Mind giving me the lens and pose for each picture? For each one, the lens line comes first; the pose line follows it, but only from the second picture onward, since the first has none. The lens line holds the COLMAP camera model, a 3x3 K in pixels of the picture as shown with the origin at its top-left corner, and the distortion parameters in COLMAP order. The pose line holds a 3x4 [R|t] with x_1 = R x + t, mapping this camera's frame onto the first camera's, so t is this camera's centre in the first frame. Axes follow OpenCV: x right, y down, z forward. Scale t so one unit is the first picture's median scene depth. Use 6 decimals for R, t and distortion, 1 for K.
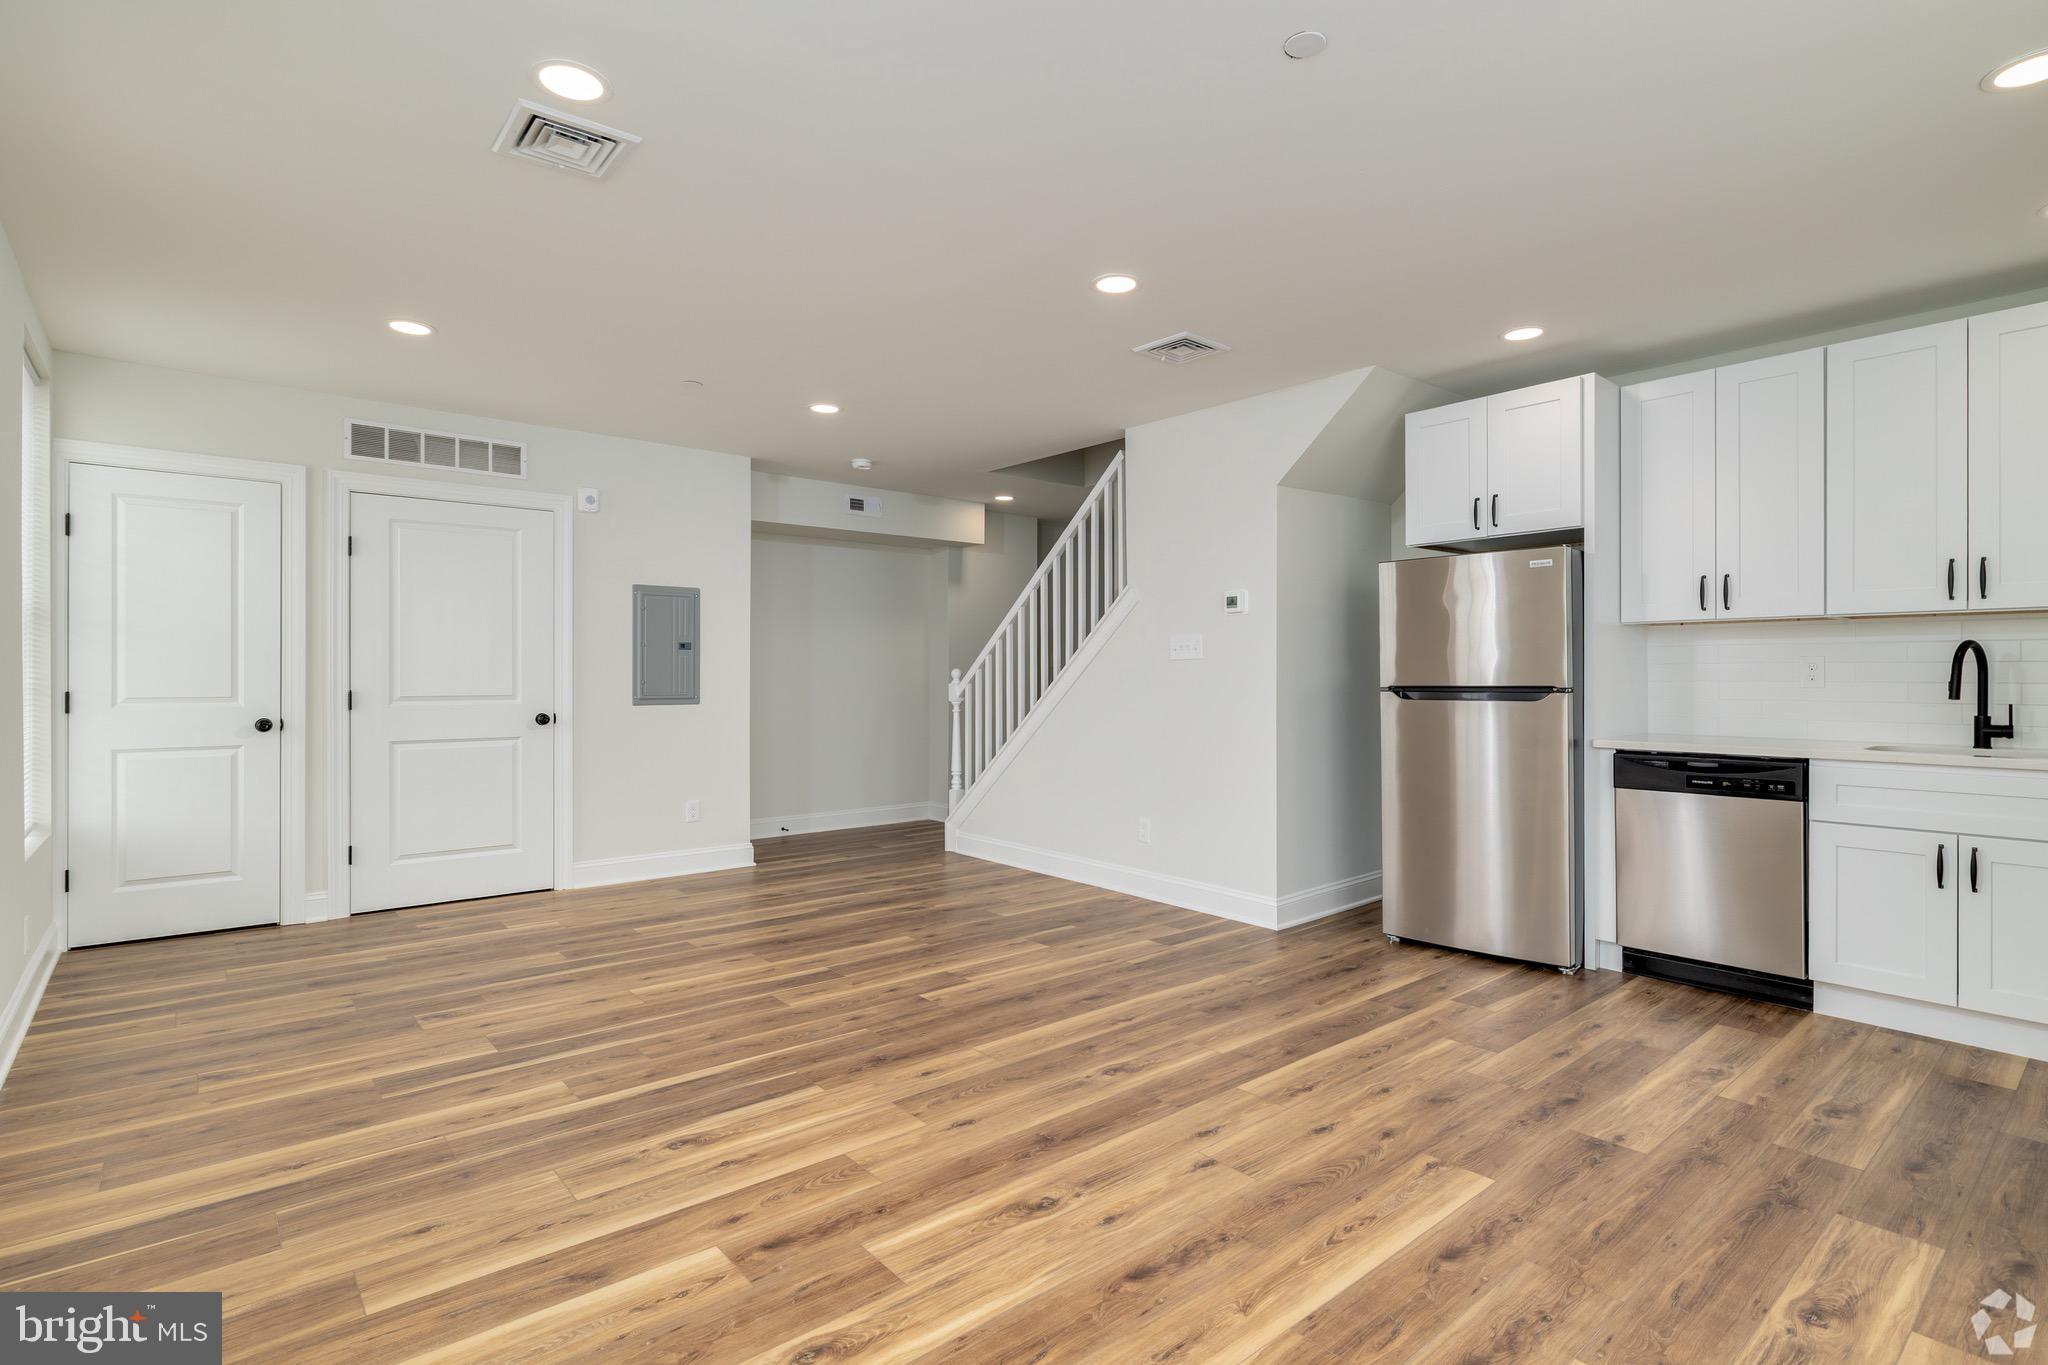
lens RADIAL K [[997.9, 0, 1029.1], [0, 997.9, 676.9], [0, 0, 1]] dist [-0.002820, -0.000486]
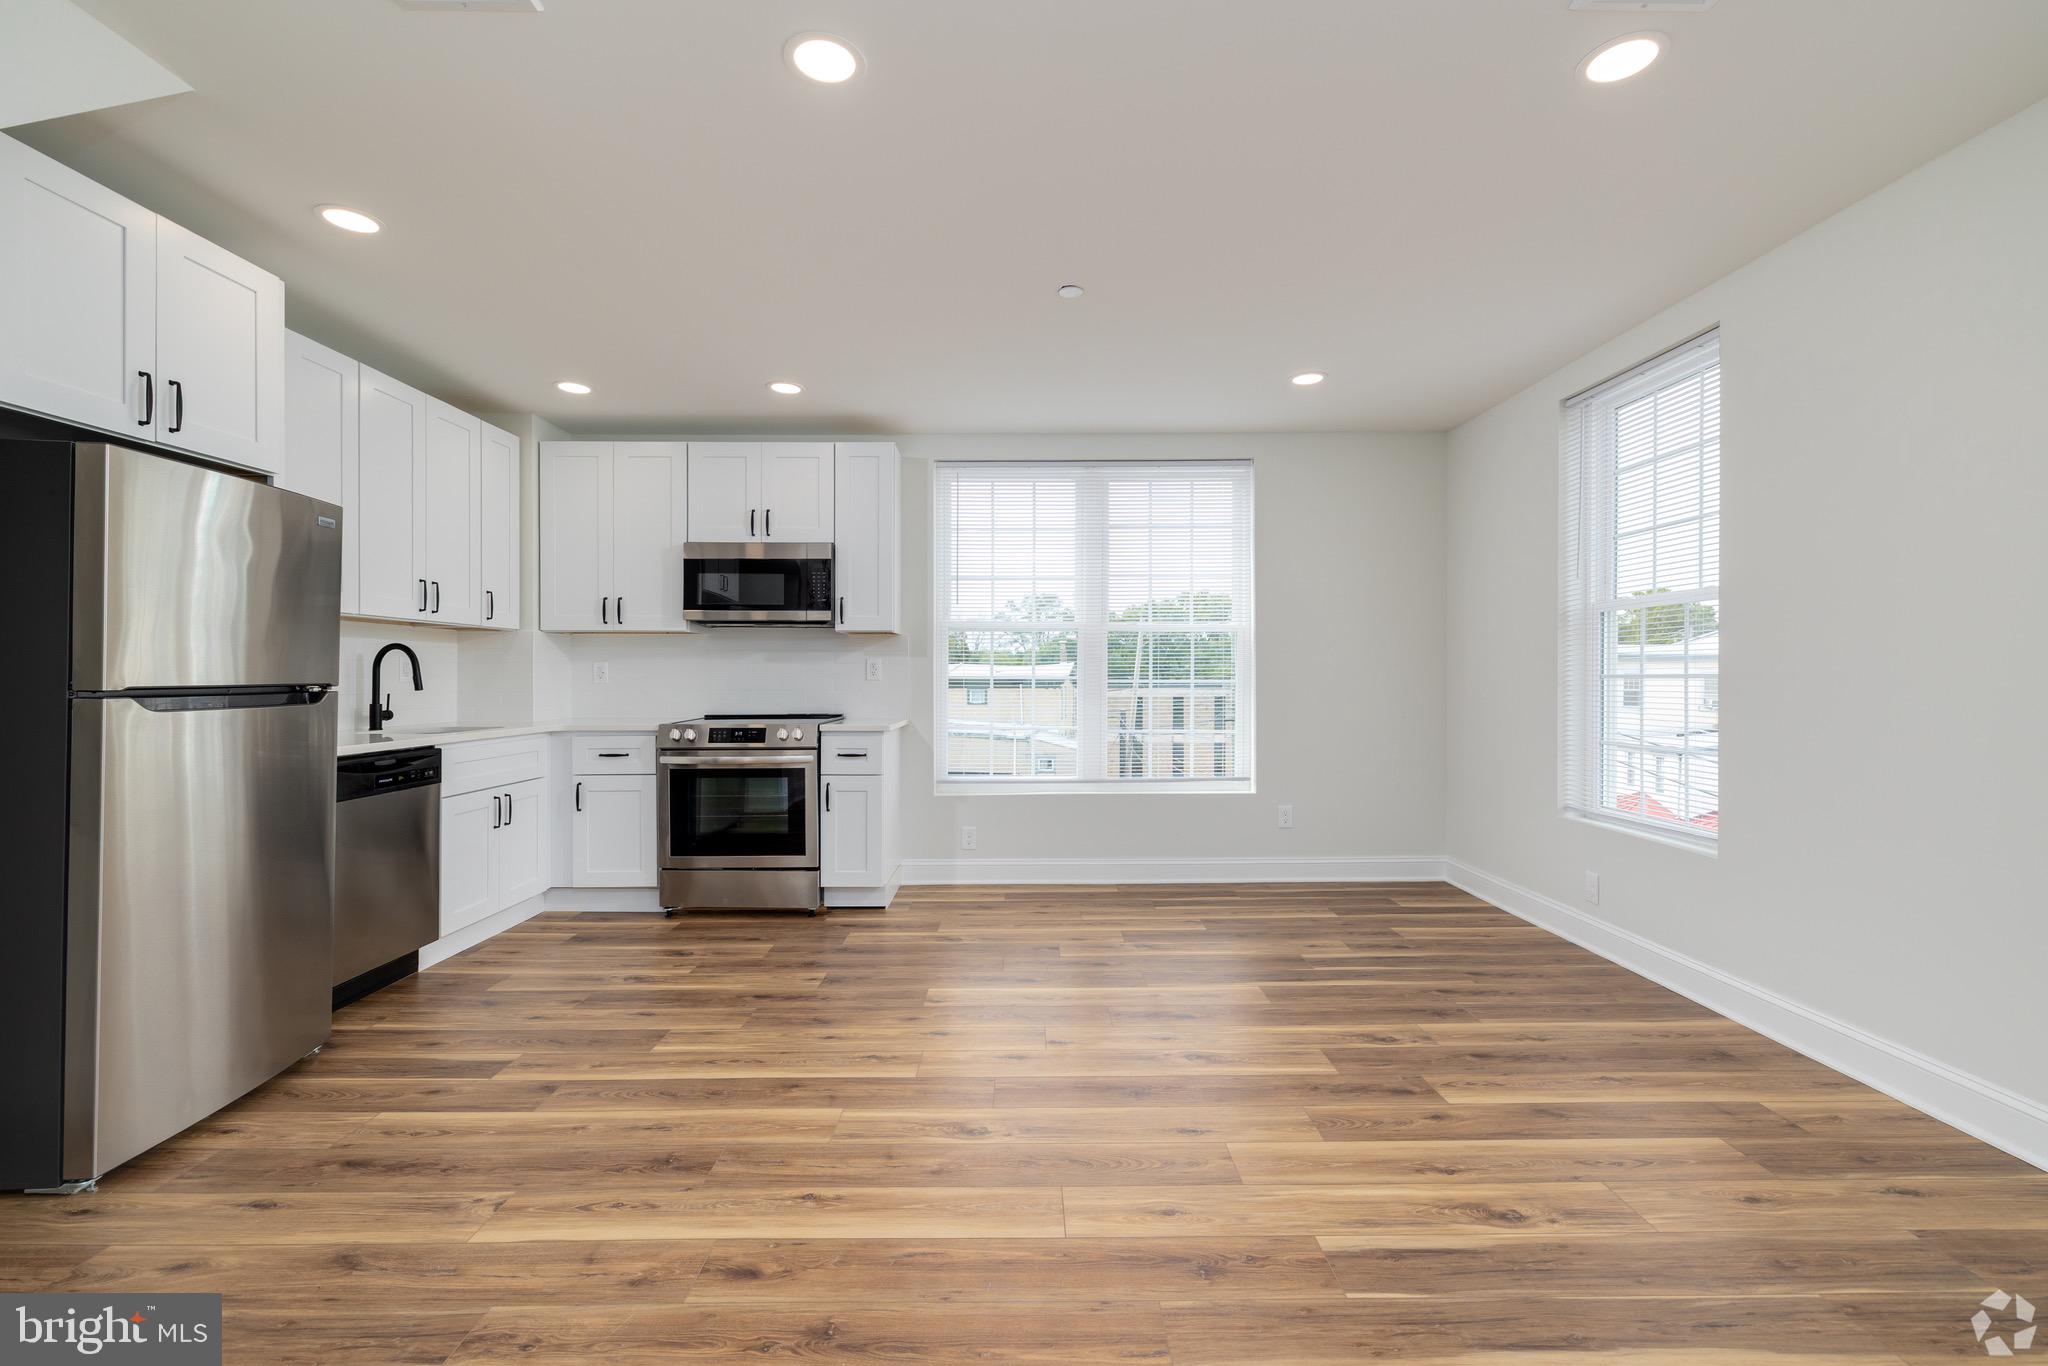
lens RADIAL K [[873.0, 0, 1027.4], [0, 873.0, 678.7], [0, 0, 1]] dist [0.000959, 0.000406]
pose [[-0.766728, -0.003337, 0.641964, -0.350287], [-0.001390, 0.999993, 0.003539, 0.002695], [-0.641971, 0.001821, -0.766727, 1.256355]]
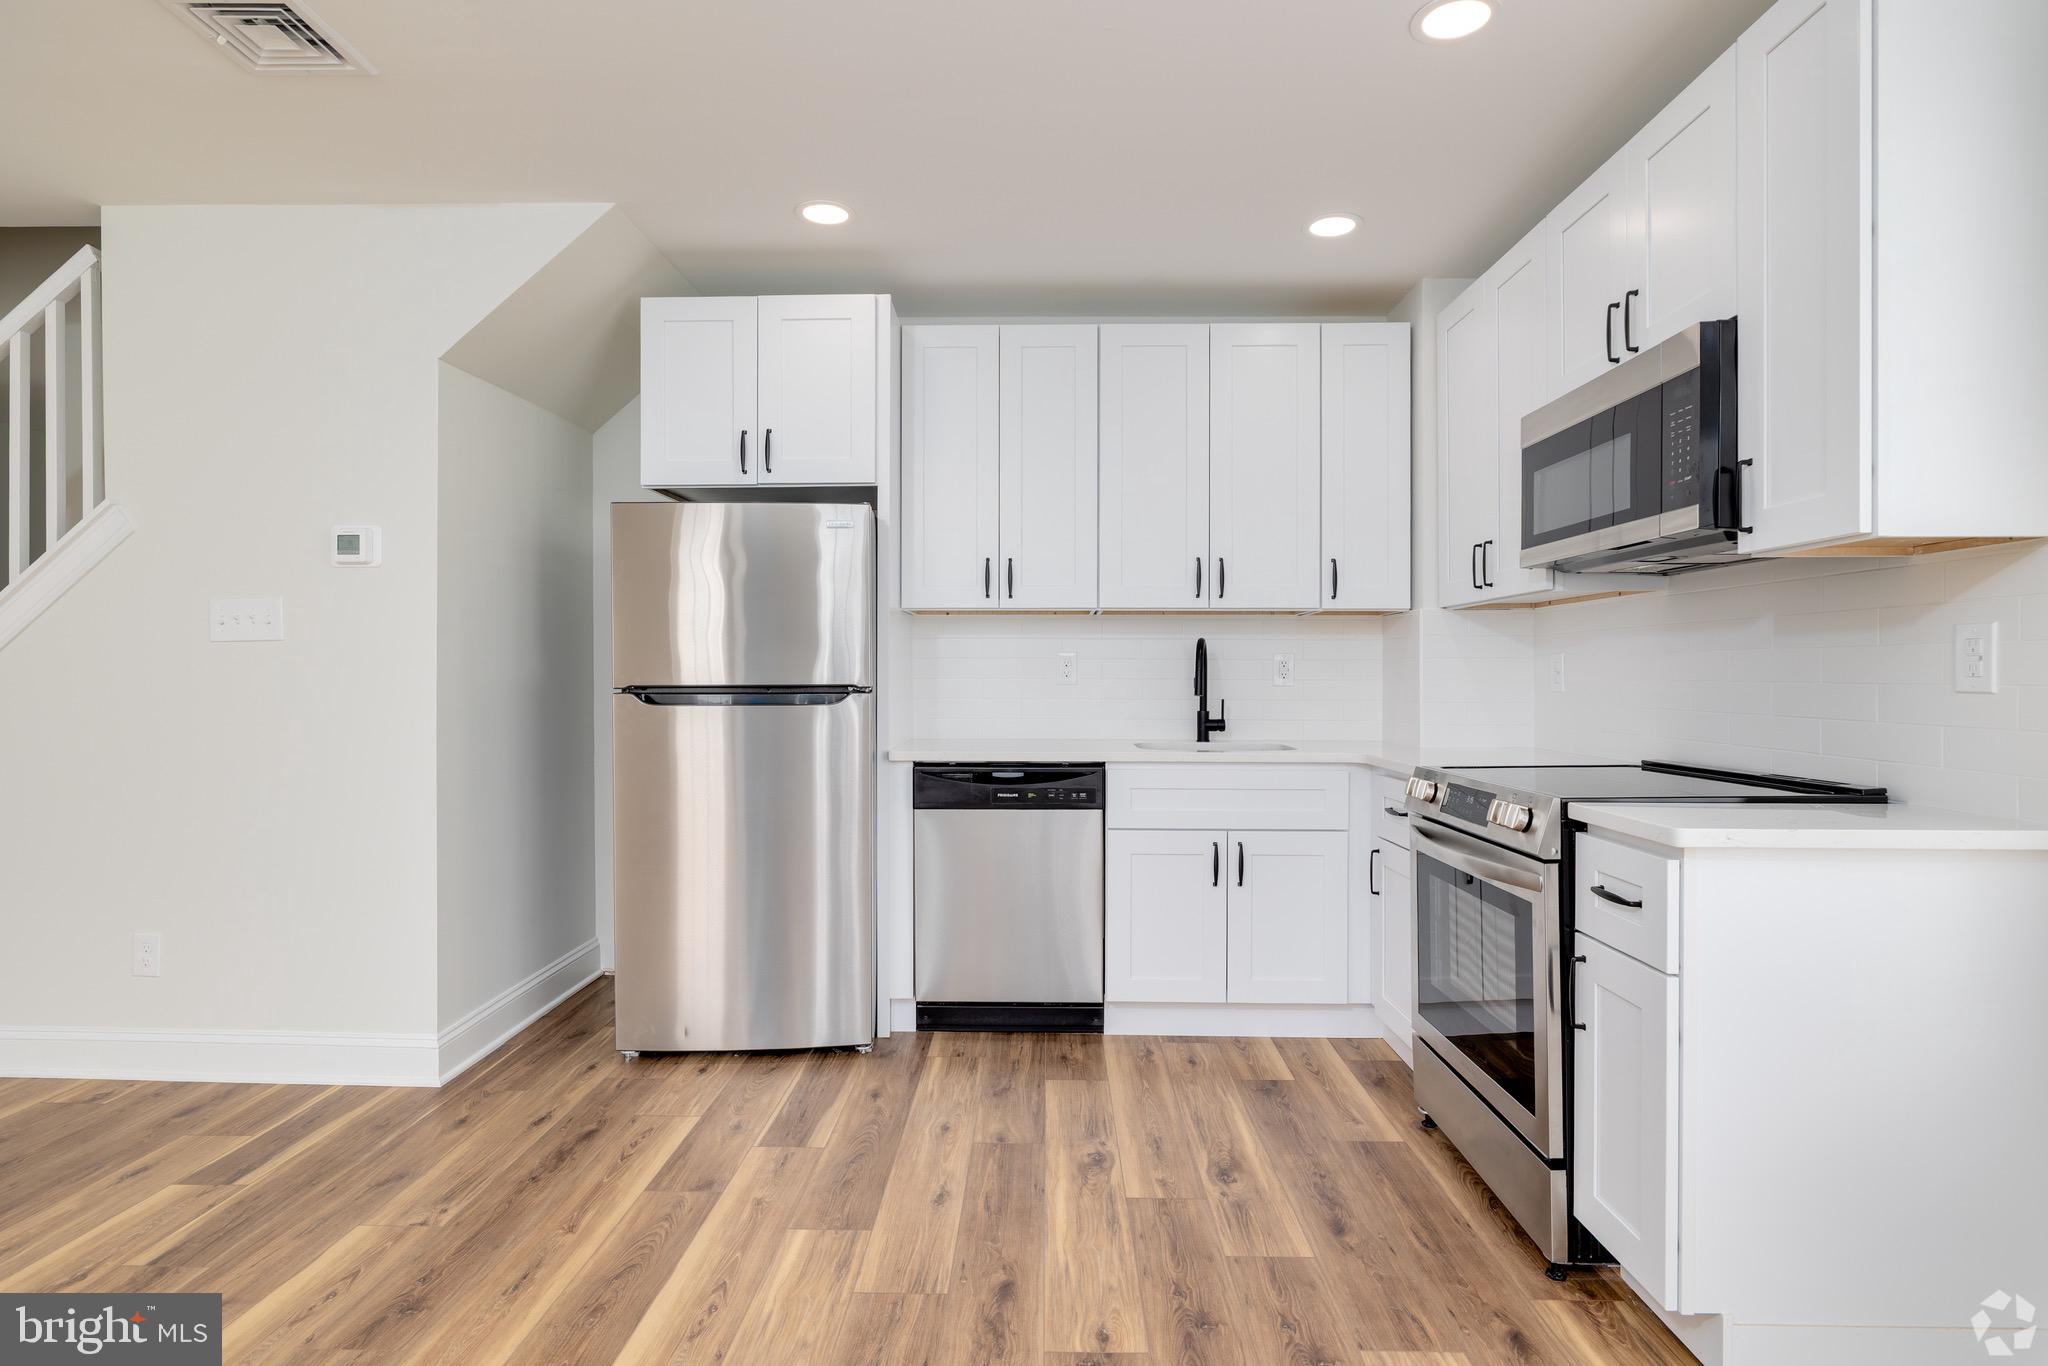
lens RADIAL K [[1043.7, 0, 1029.2], [0, 1043.7, 678.6], [0, 0, 1]] dist [-0.002716, 0.001199]
pose [[0.662743, -0.000124, 0.748847, 0.012172], [-0.001342, 0.999998, 0.001353, 0.003624], [-0.748846, -0.001902, 0.662741, 0.389962]]
